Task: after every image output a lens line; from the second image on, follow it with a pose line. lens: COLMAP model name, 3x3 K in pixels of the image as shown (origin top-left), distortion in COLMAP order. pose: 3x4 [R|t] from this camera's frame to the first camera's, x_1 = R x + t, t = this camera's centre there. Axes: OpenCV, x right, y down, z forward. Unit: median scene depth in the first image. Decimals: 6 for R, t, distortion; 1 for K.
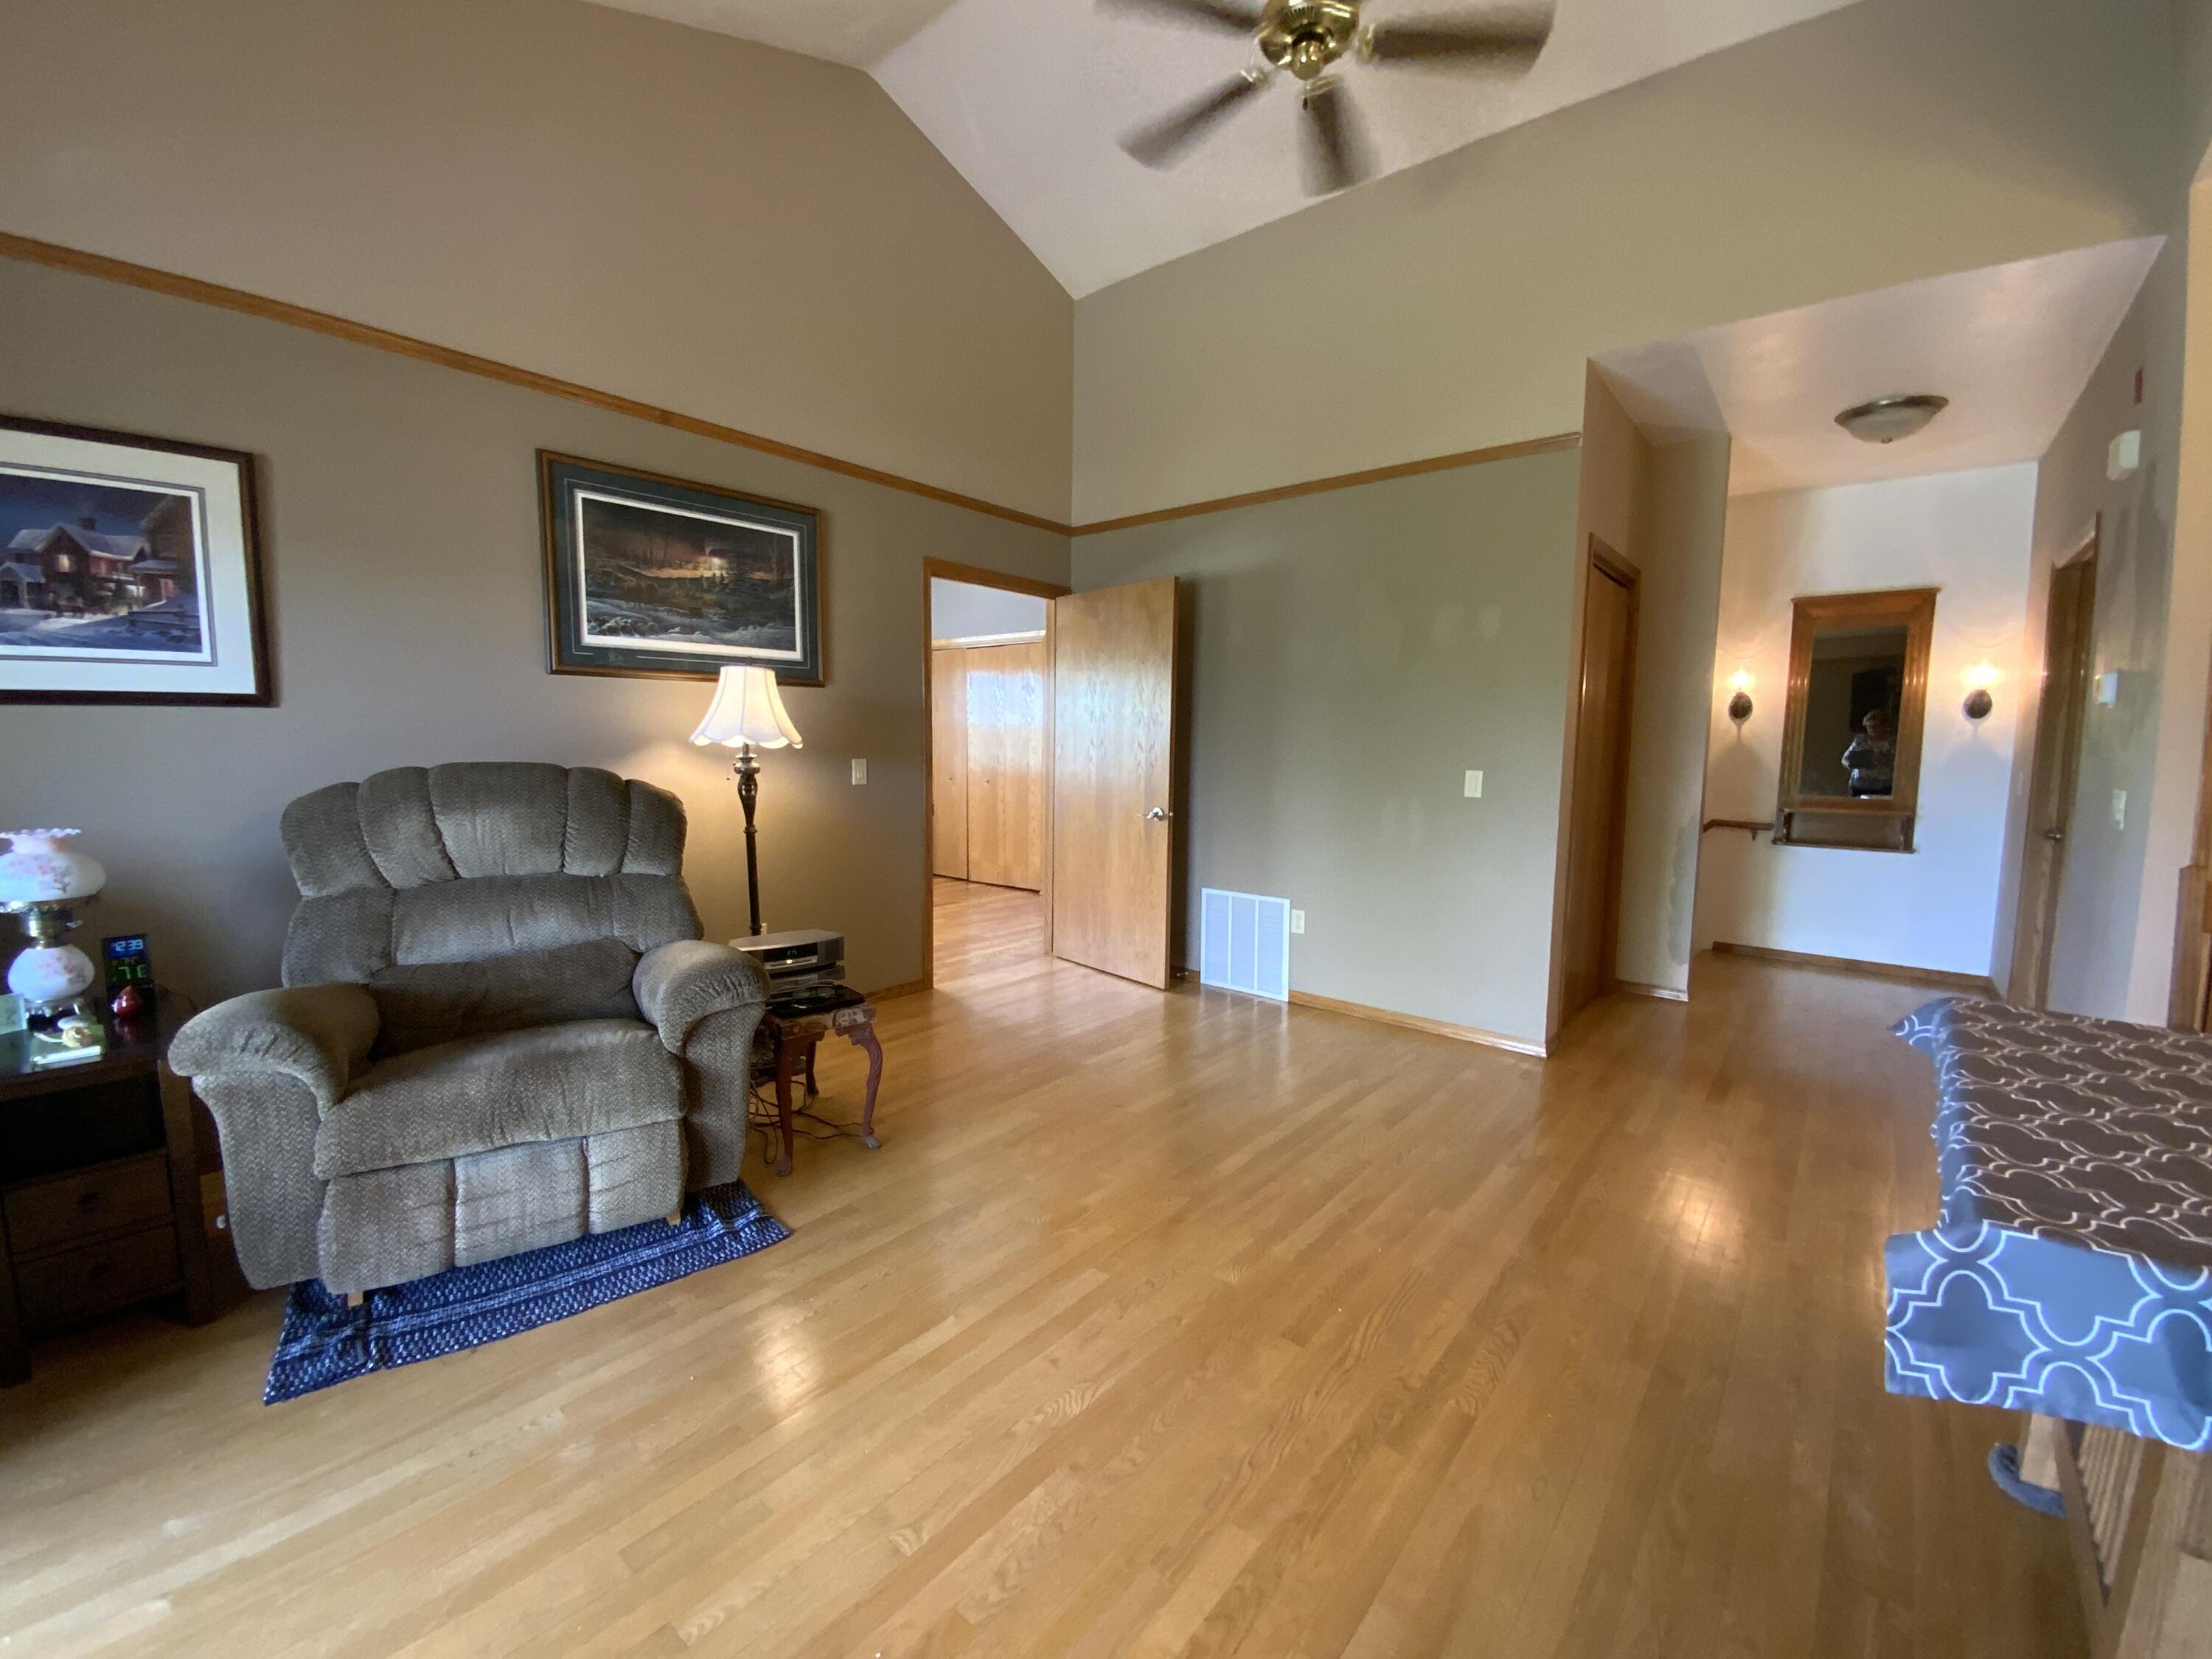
lens RADIAL K [[897.2, 0, 1106.0], [0, 897.2, 829.5], [0, 0, 1]] dist [0.020177, -0.018836]
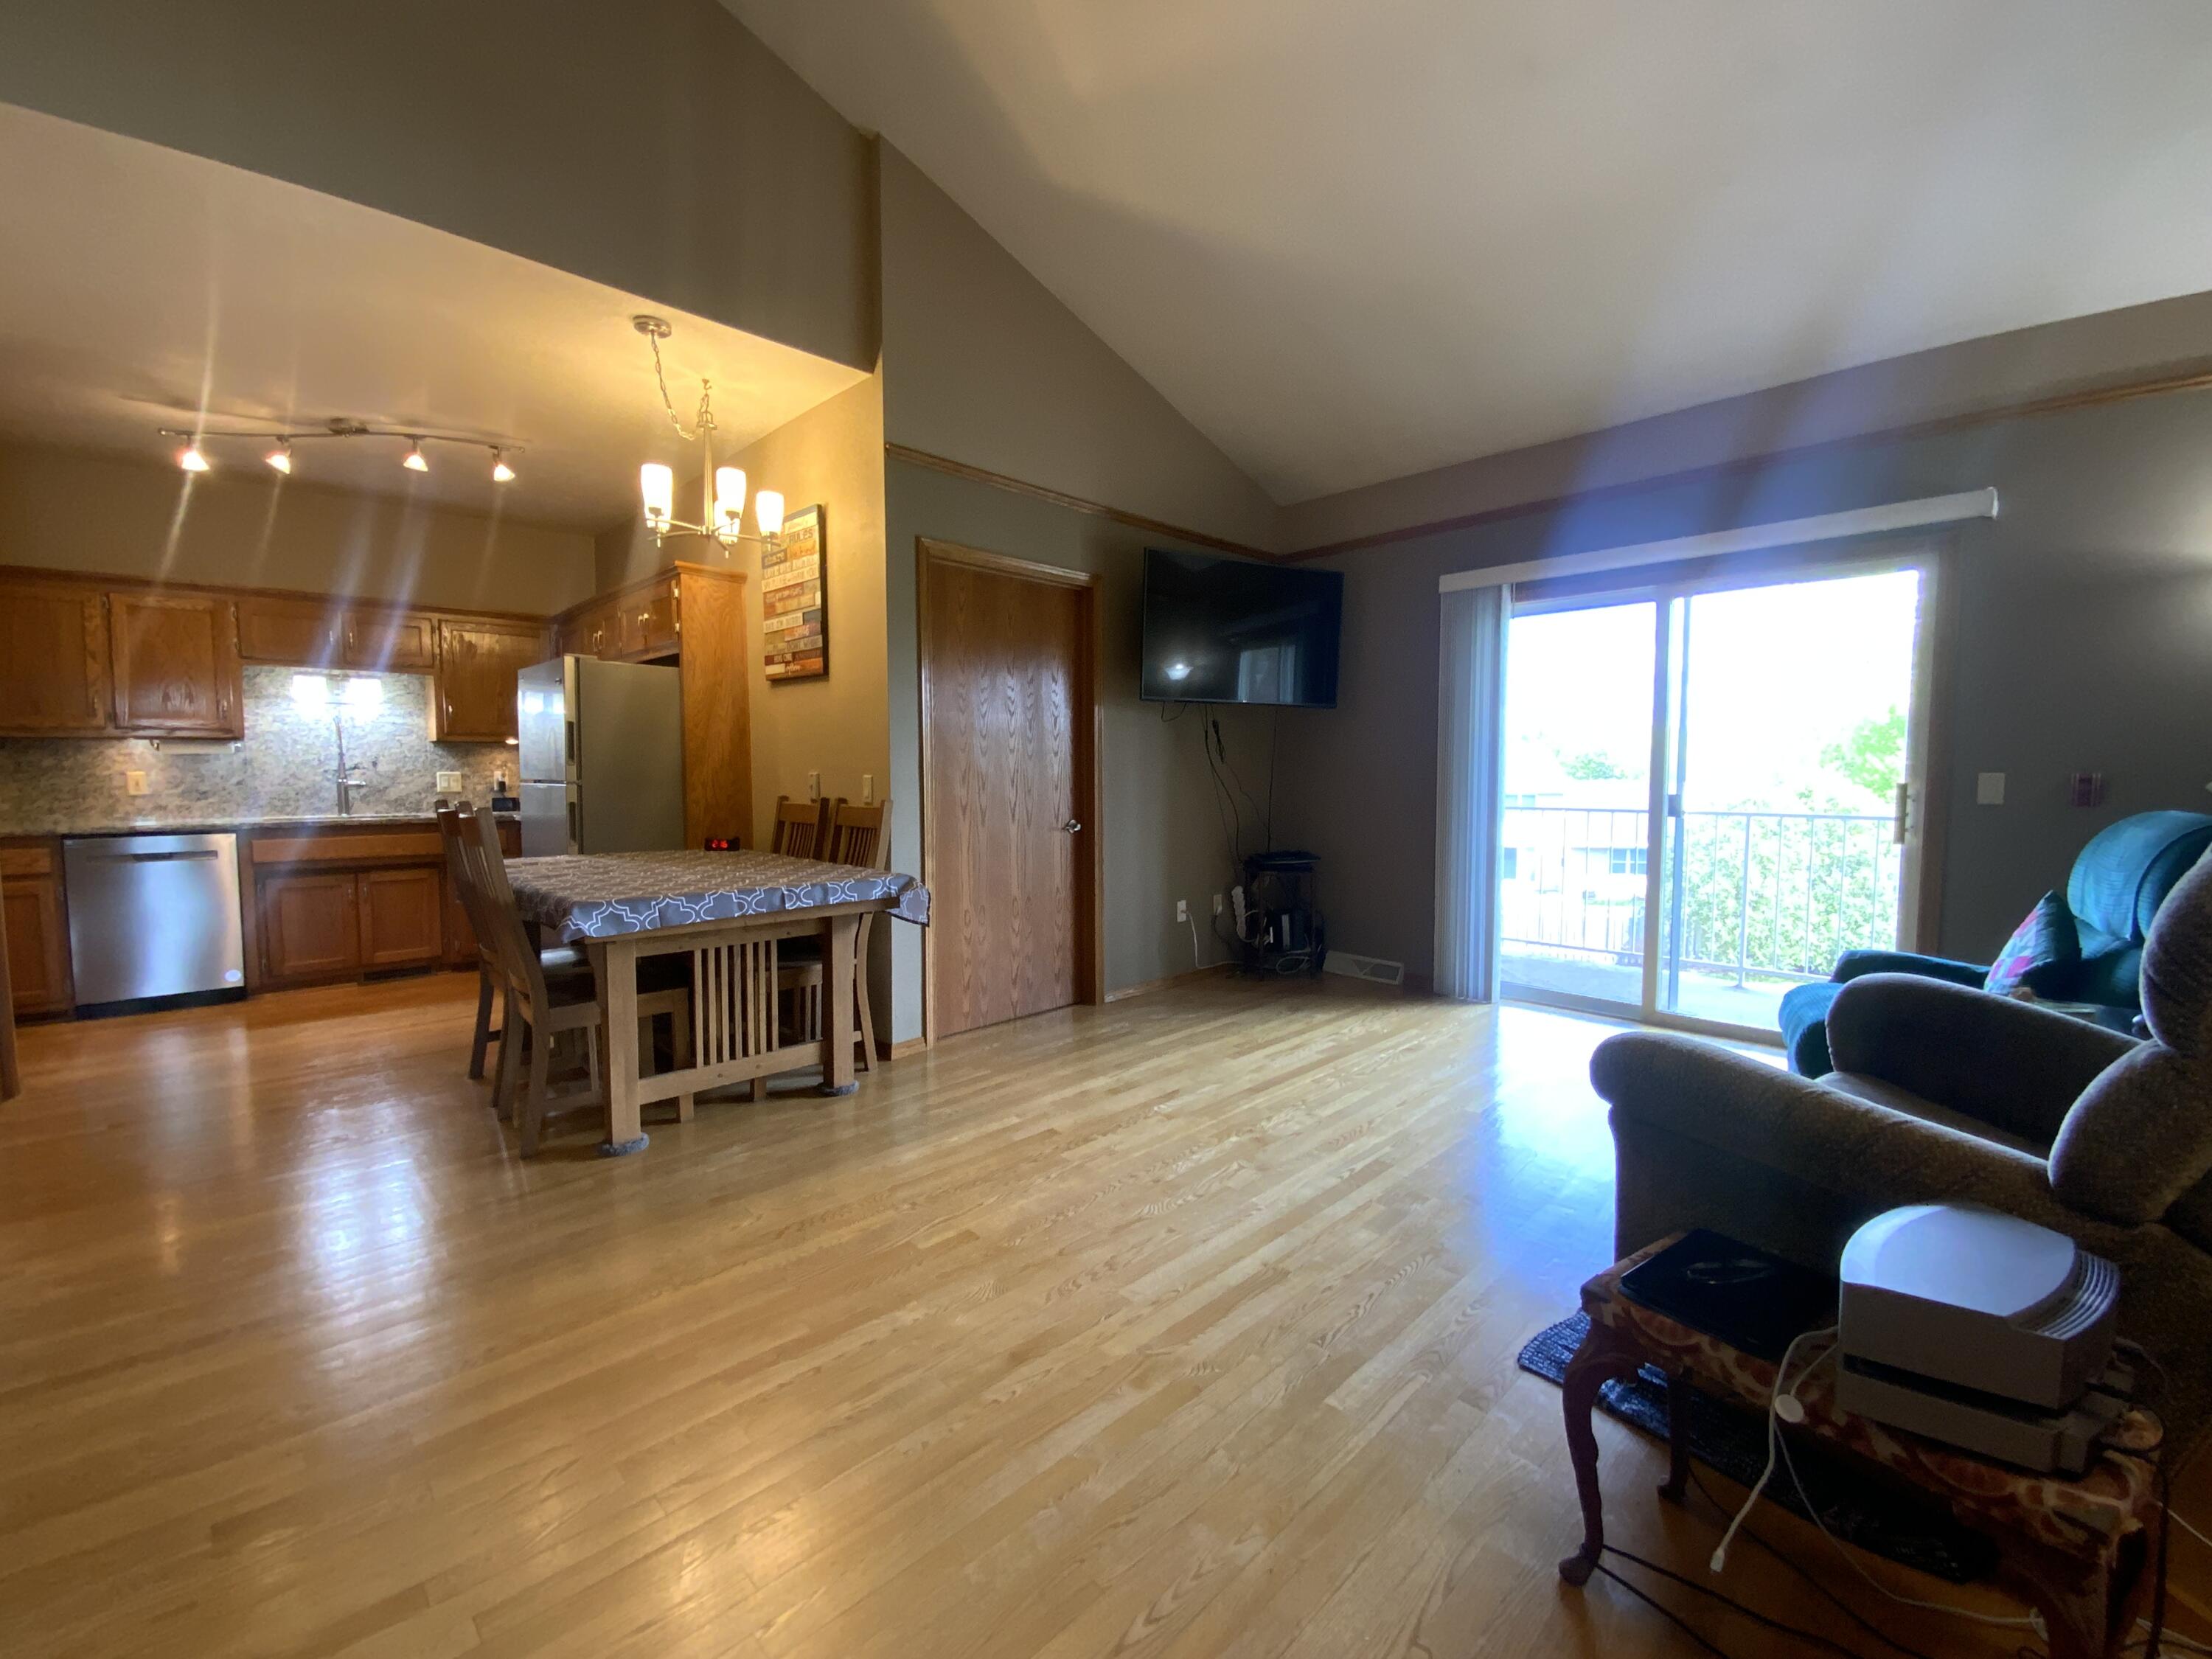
lens RADIAL K [[869.8, 0, 1097.3], [0, 869.8, 820.4], [0, 0, 1]] dist [0.021383, -0.015788]
pose [[-0.994352, -0.016931, 0.104776, -0.041077], [-0.000562, 0.988020, 0.154326, -0.092593], [-0.106133, 0.153395, -0.982449, 1.228062]]
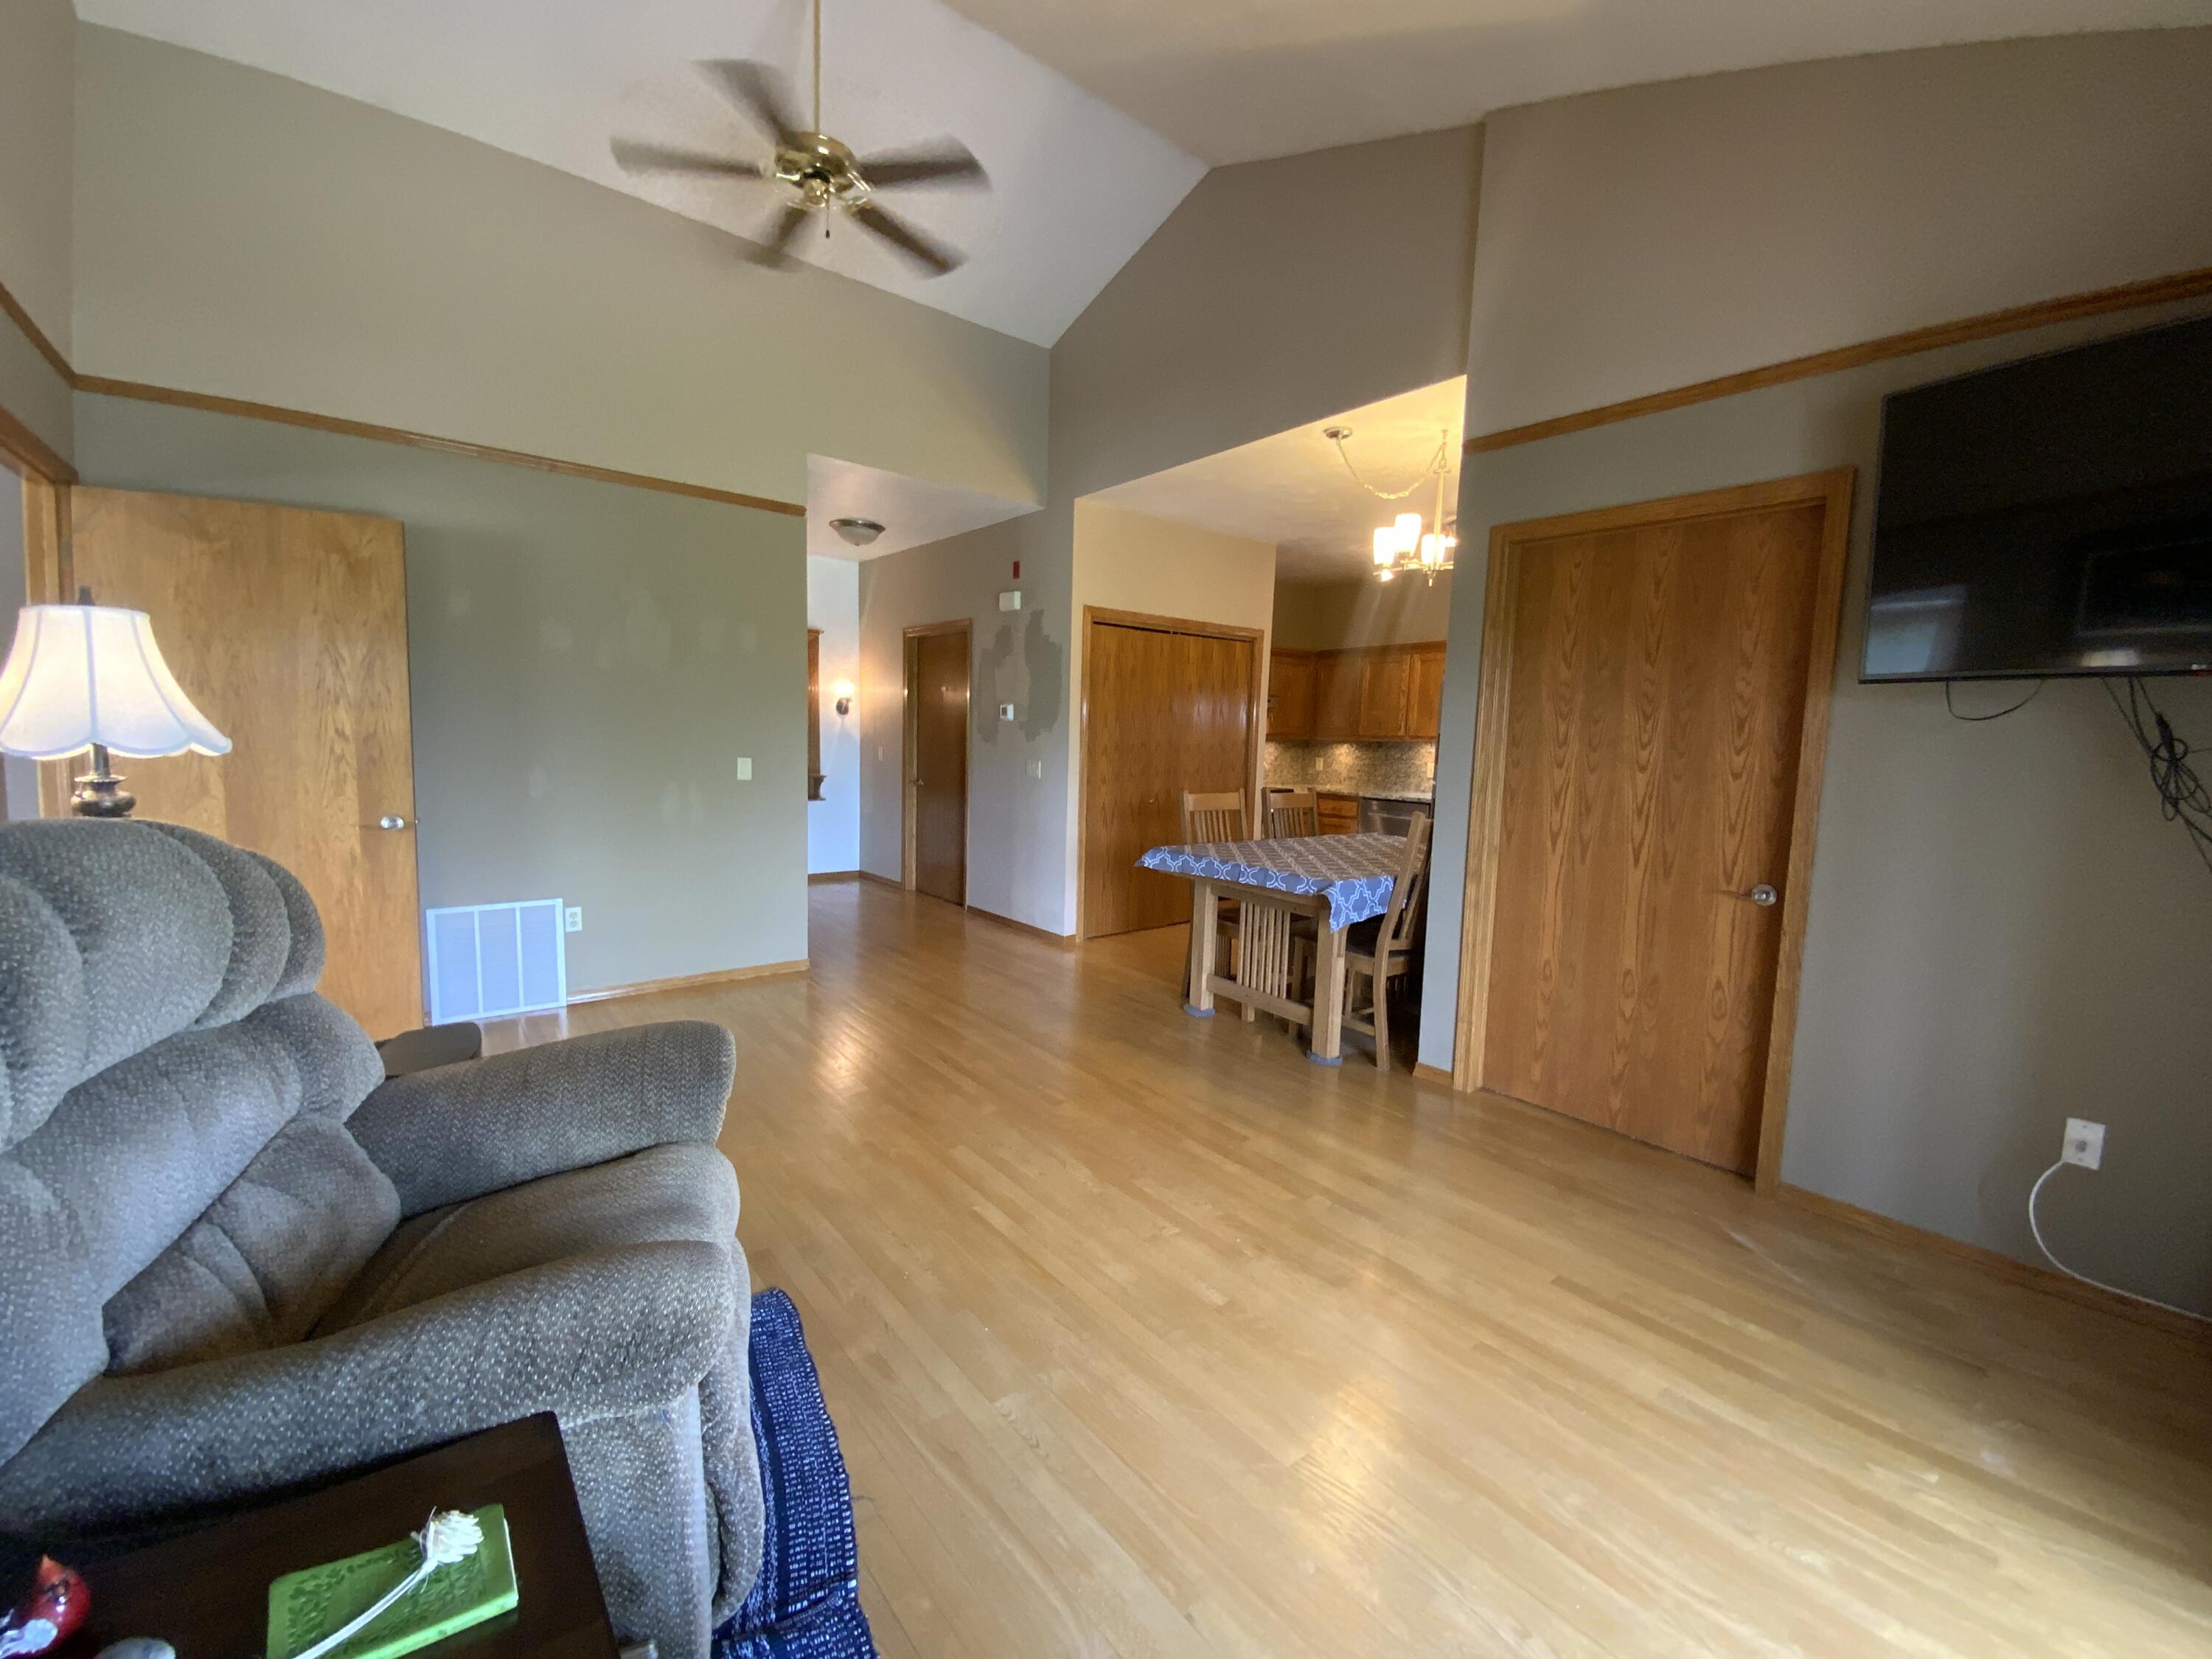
lens RADIAL K [[897.2, 0, 1106.0], [0, 897.2, 829.5], [0, 0, 1]] dist [0.020177, -0.018836]
pose [[0.186434, -0.108686, 0.976437, -0.826859], [0.069151, 0.992849, 0.097309, -0.063664], [-0.980031, 0.049380, 0.192616, 0.339562]]
